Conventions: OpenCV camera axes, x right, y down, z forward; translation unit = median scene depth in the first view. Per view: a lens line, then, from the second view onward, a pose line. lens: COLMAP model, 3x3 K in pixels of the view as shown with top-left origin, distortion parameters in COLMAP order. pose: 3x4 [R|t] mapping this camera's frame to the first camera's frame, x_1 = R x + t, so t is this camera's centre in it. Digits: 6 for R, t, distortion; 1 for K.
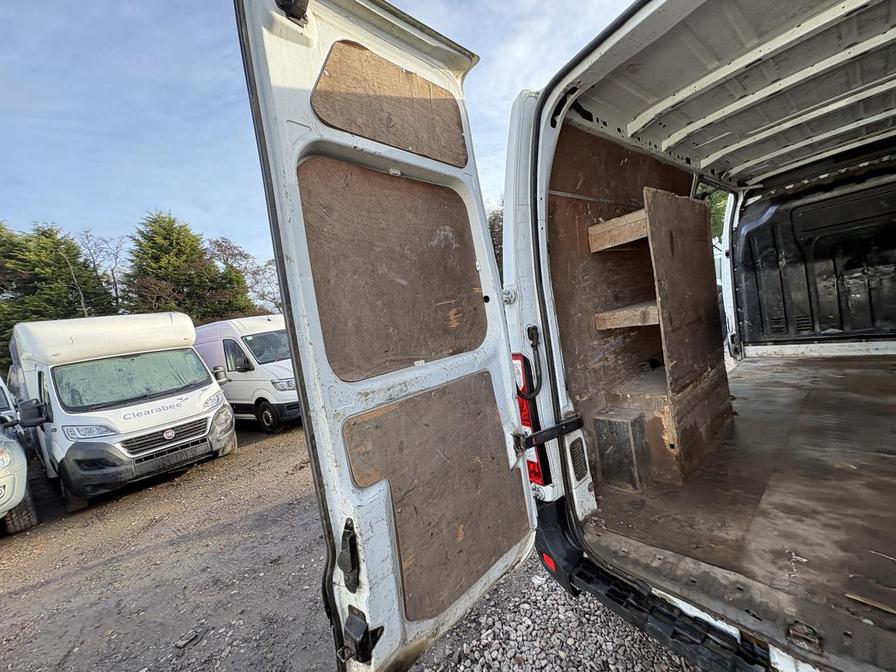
lens RADIAL K [[356.5, 0, 450.1], [0, 356.5, 340.0], [0, 0, 1]] dist [0.002971, -0.001305]
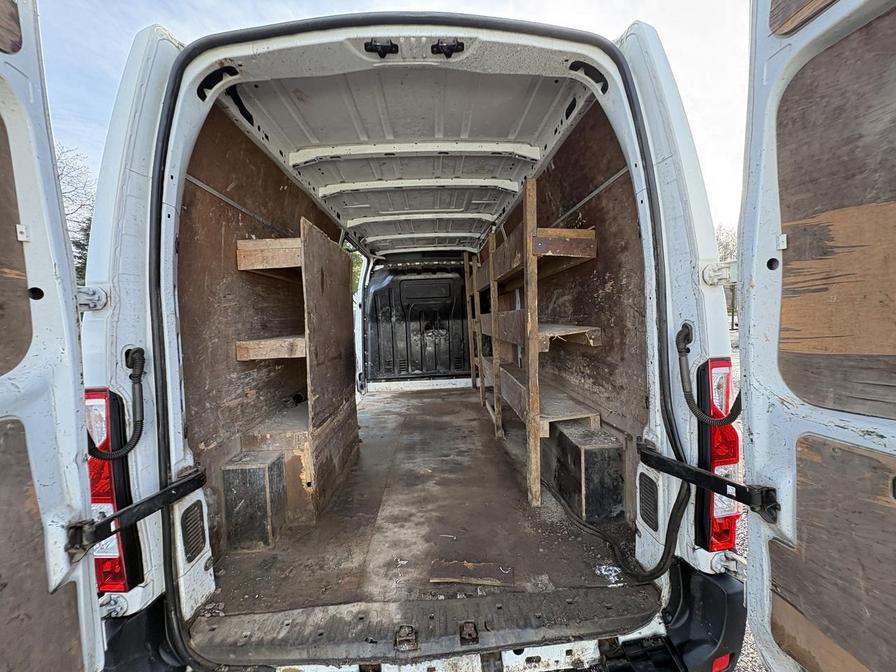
lens RADIAL K [[356.5, 0, 449.5], [0, 356.5, 332.1], [0, 0, 1]] dist [0.002971, -0.001305]
pose [[0.606256, 0.115811, 0.786792, 0.048567], [-0.016022, 0.990918, -0.133511, 0.012053], [-0.795108, 0.068336, 0.602605, 0.093960]]
